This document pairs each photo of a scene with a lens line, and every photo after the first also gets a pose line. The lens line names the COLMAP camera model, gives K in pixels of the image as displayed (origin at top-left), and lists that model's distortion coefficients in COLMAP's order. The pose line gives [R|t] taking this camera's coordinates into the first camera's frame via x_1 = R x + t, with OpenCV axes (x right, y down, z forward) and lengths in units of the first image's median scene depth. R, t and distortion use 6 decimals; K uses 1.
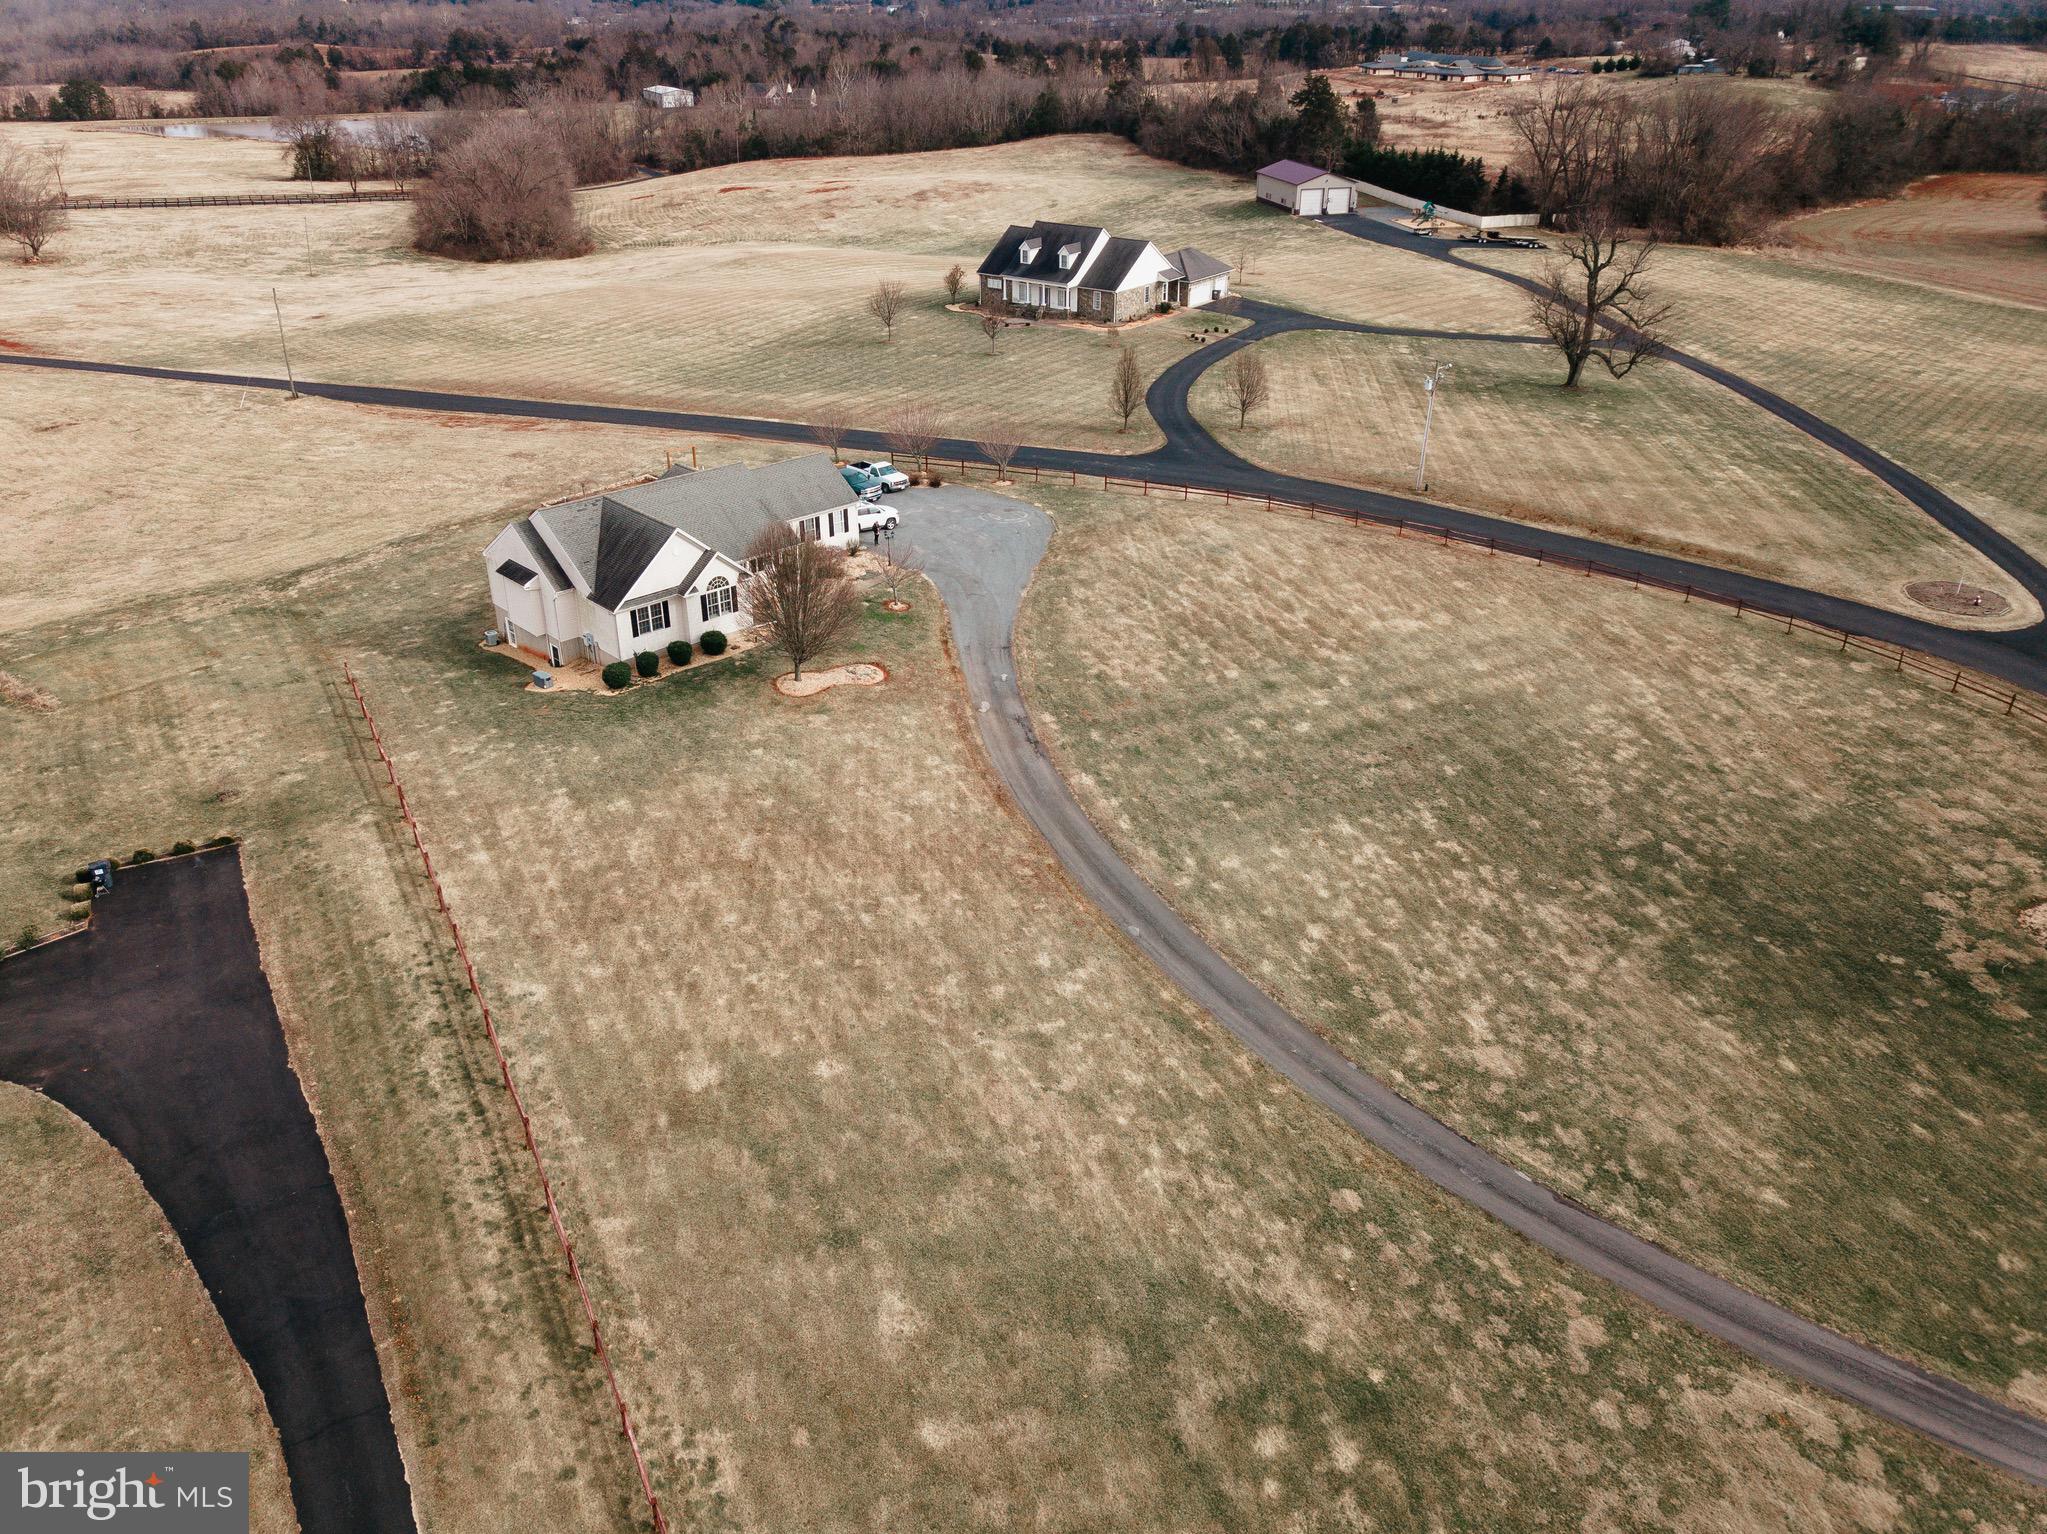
lens RADIAL K [[1539.1, 0, 978.5], [0, 1539.1, 760.3], [0, 0, 1]] dist [0.022851, -0.030838]
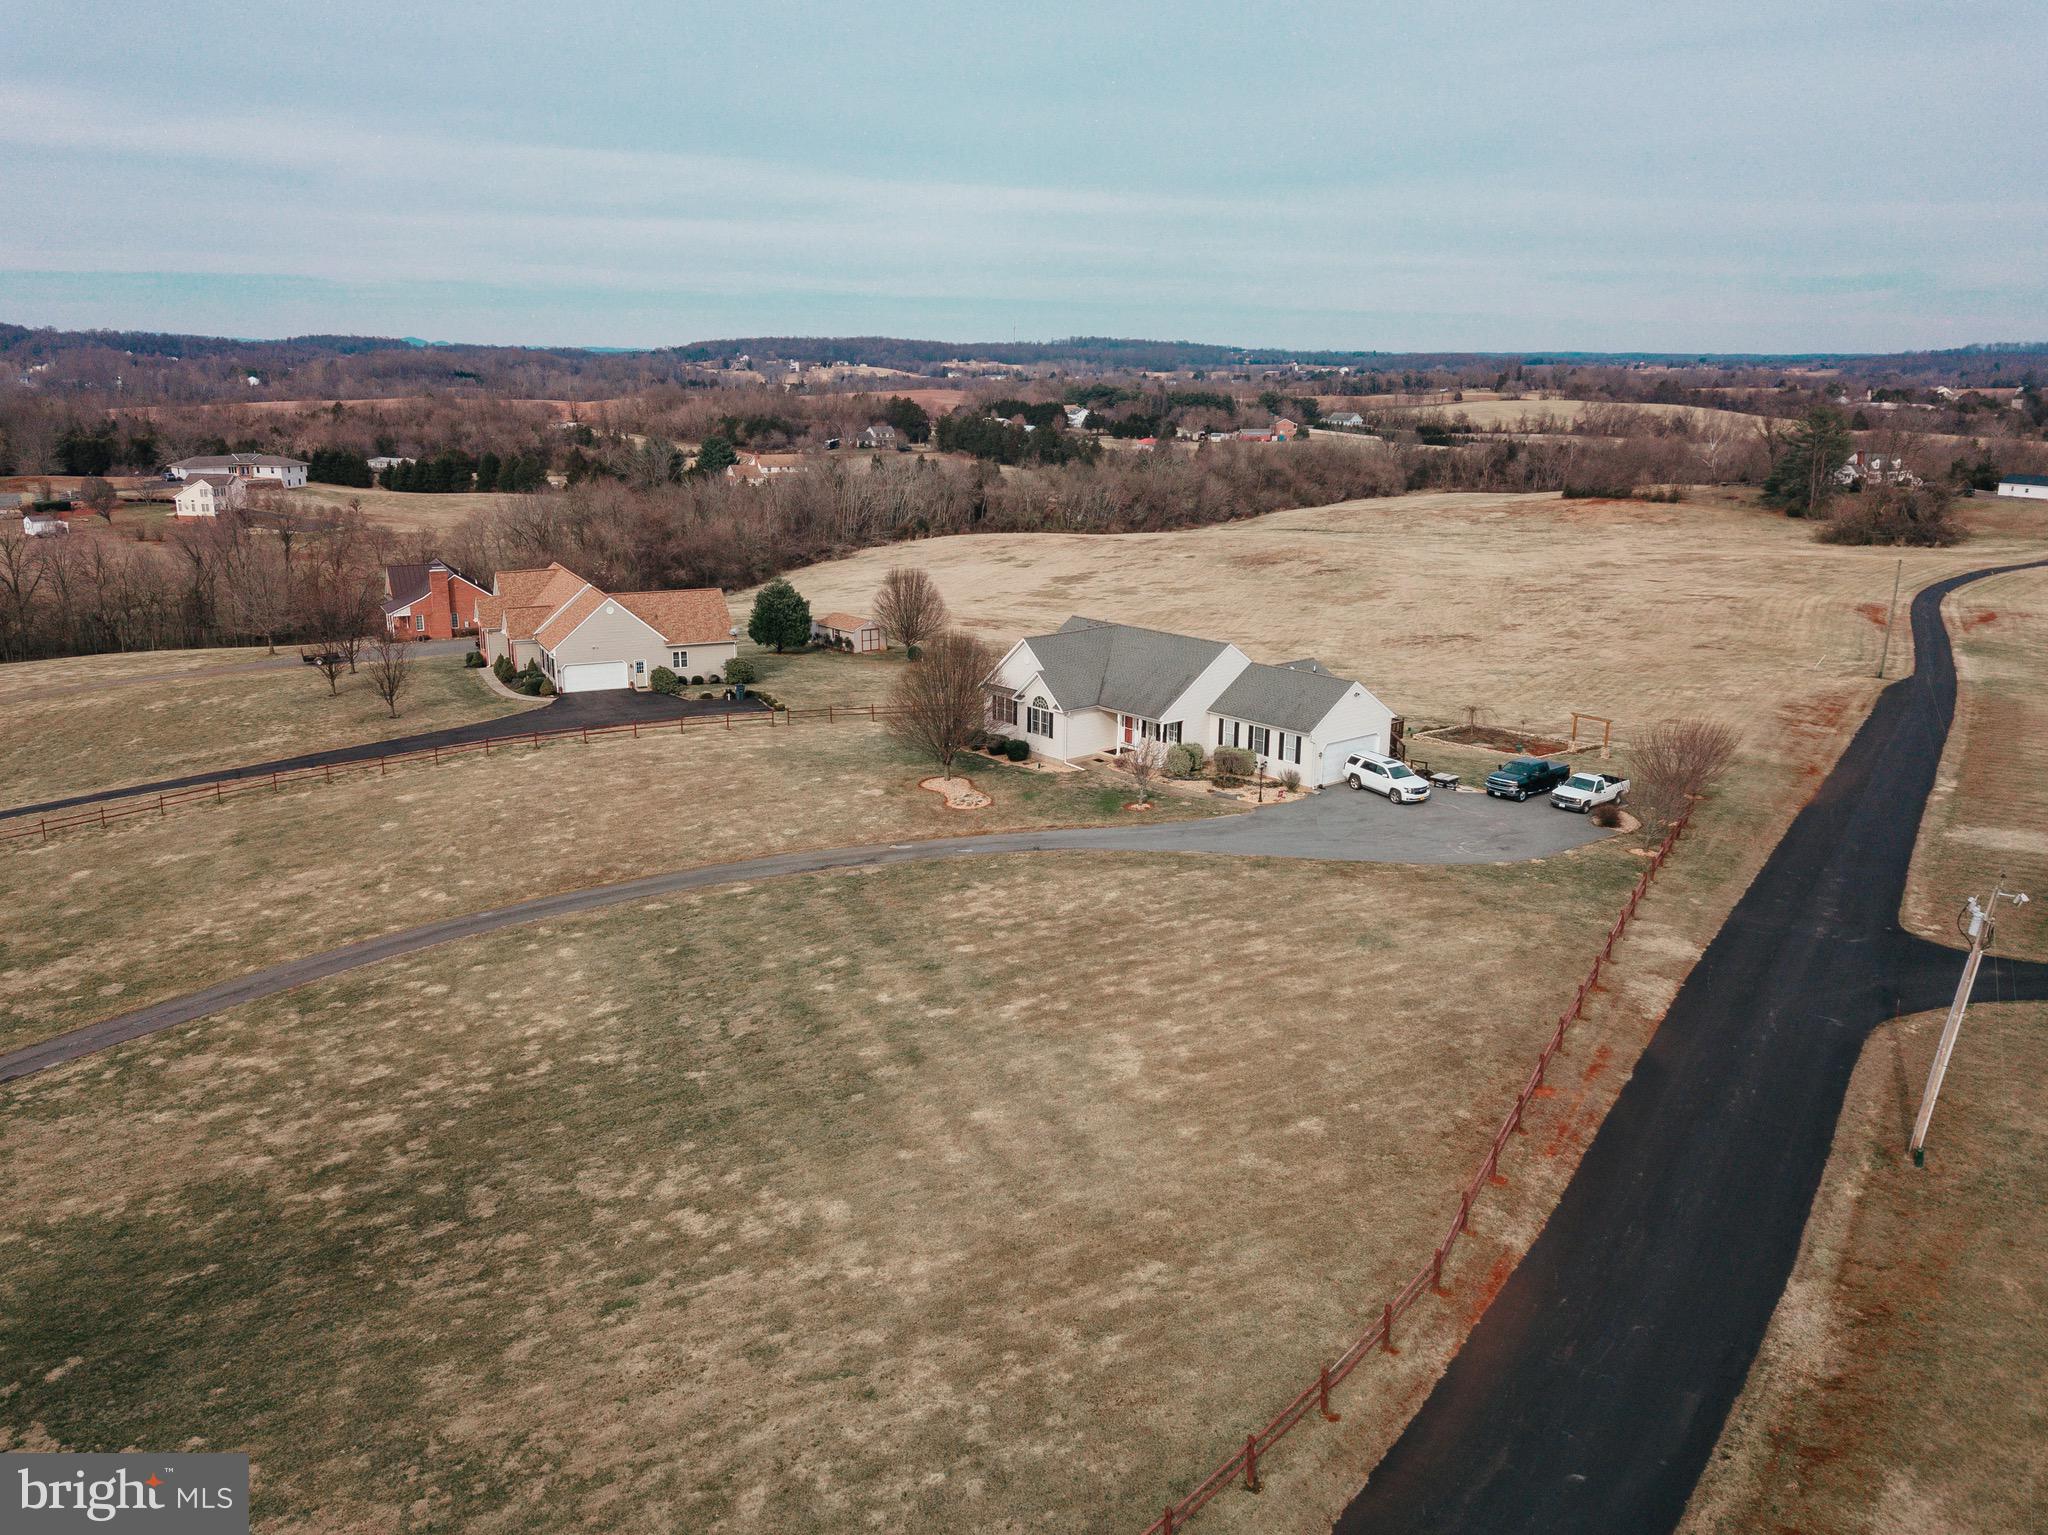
lens RADIAL K [[1577.4, 0, 1024.0], [0, 1577.4, 767.5], [0, 0, 1]] dist [0.038993, -0.008464]
pose [[-0.035358, 0.256643, -0.965859, 1.162242], [-0.465574, 0.850951, 0.243154, -0.436752], [0.884302, 0.458277, 0.089398, 1.185248]]
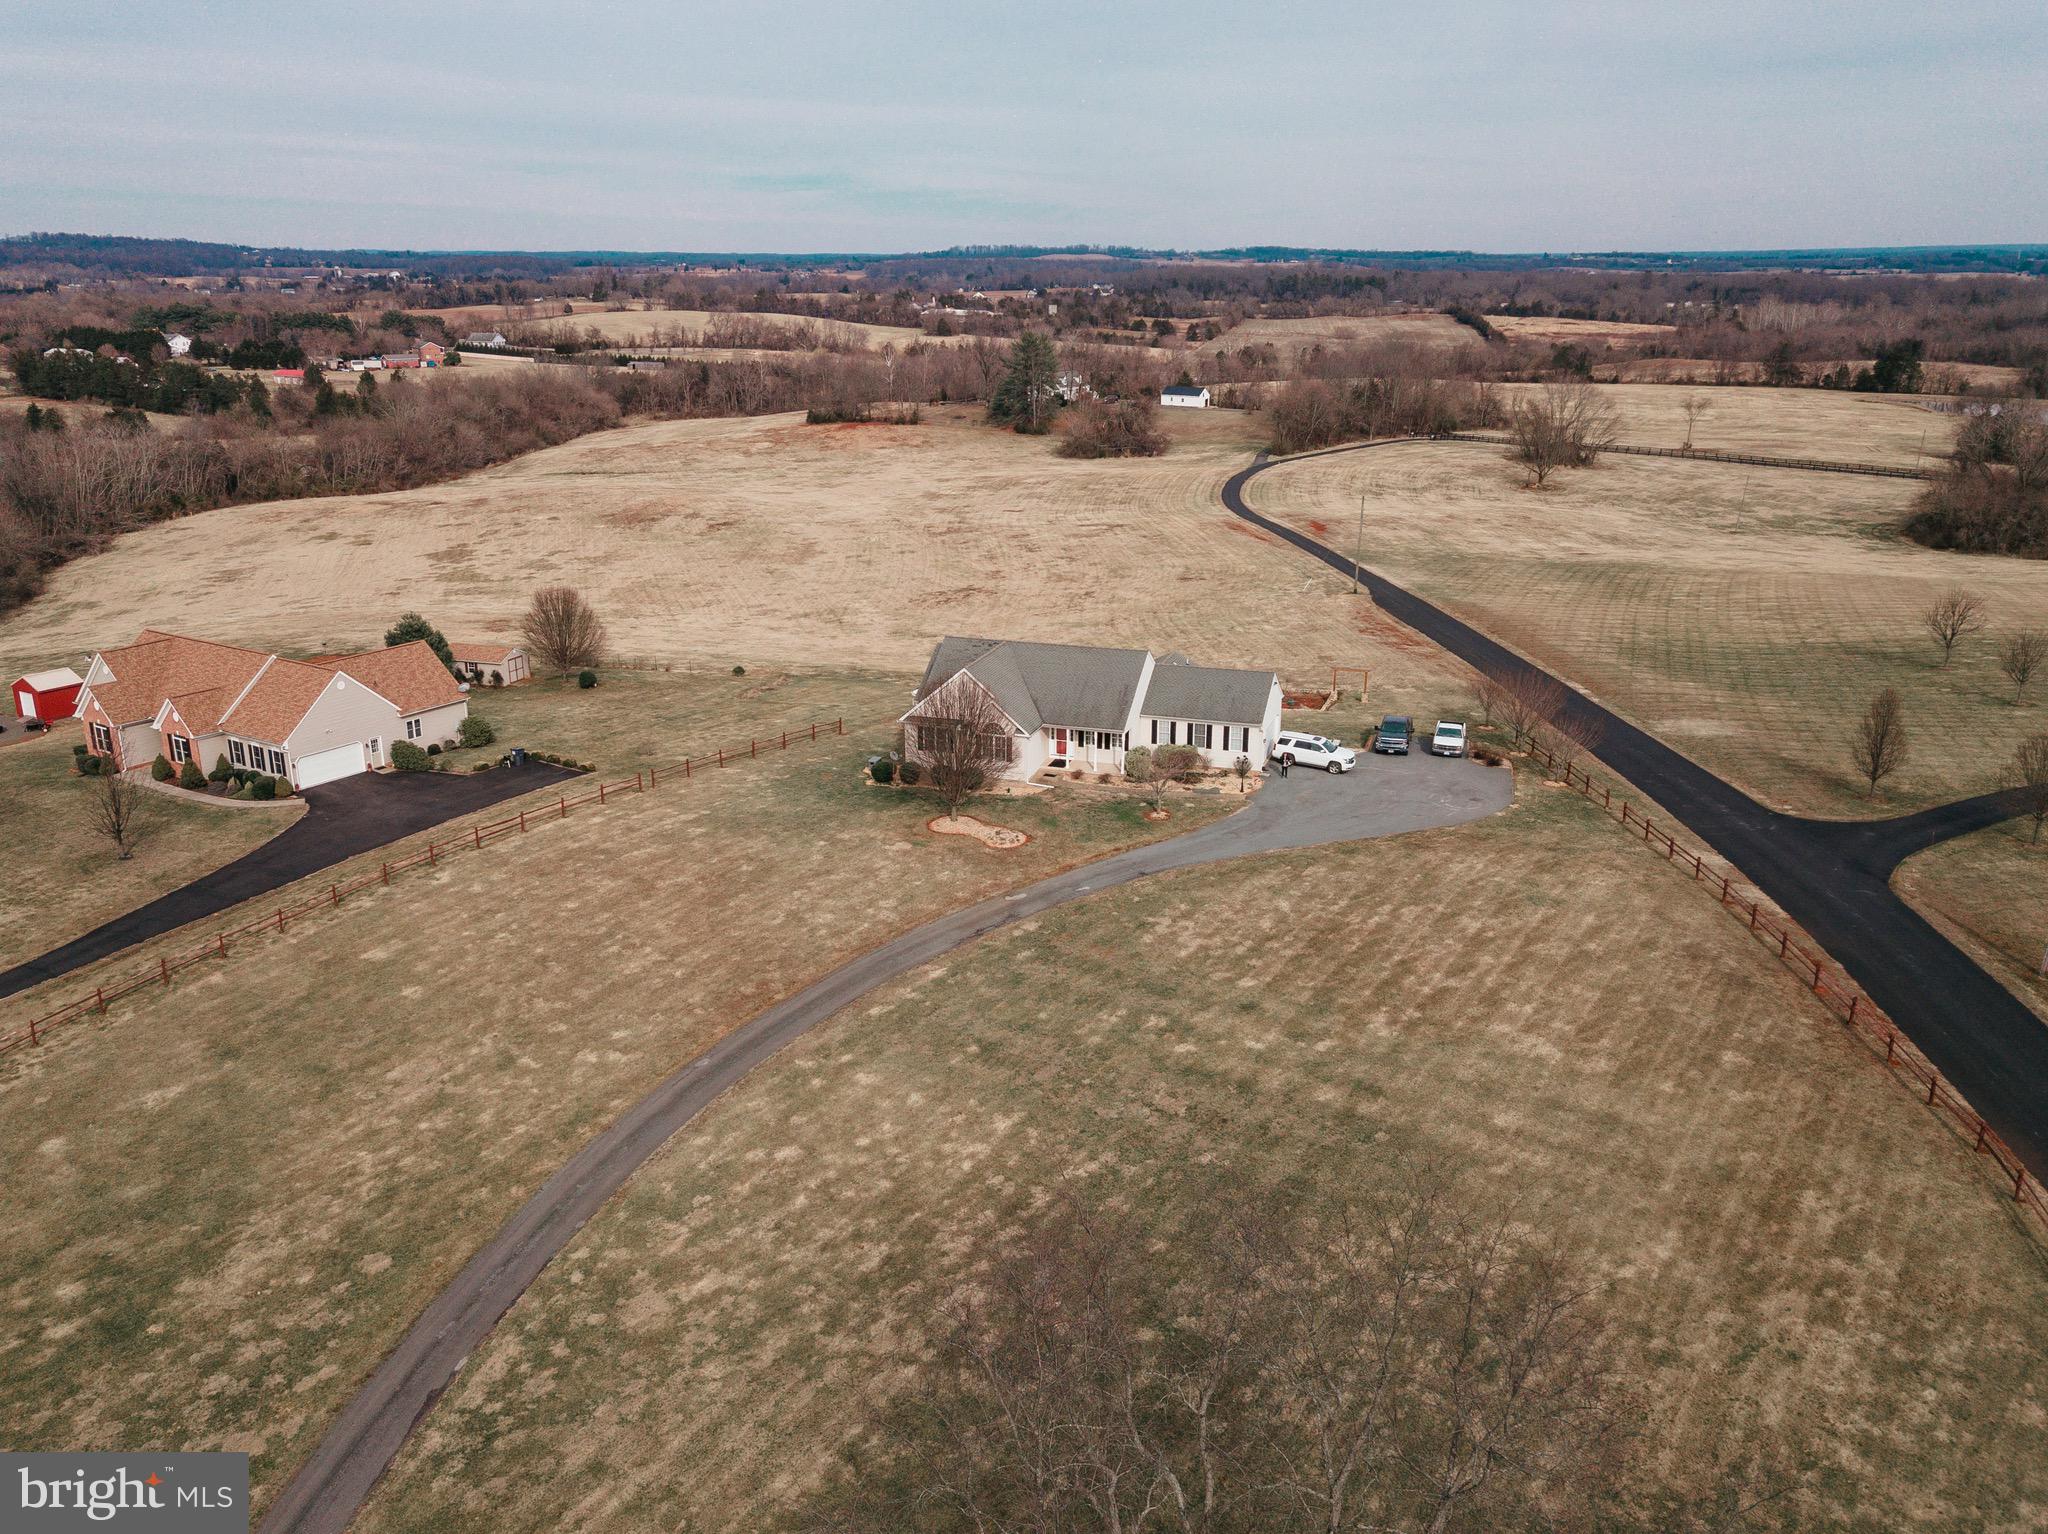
lens RADIAL K [[1624.4, 0, 1004.6], [0, 1624.4, 767.4], [0, 0, 1]] dist [0.027432, 0.004824]
pose [[0.483649, 0.264994, -0.834183, 1.029927], [-0.404996, 0.912656, 0.055111, -0.202867], [0.775927, 0.311187, 0.548727, 0.504163]]
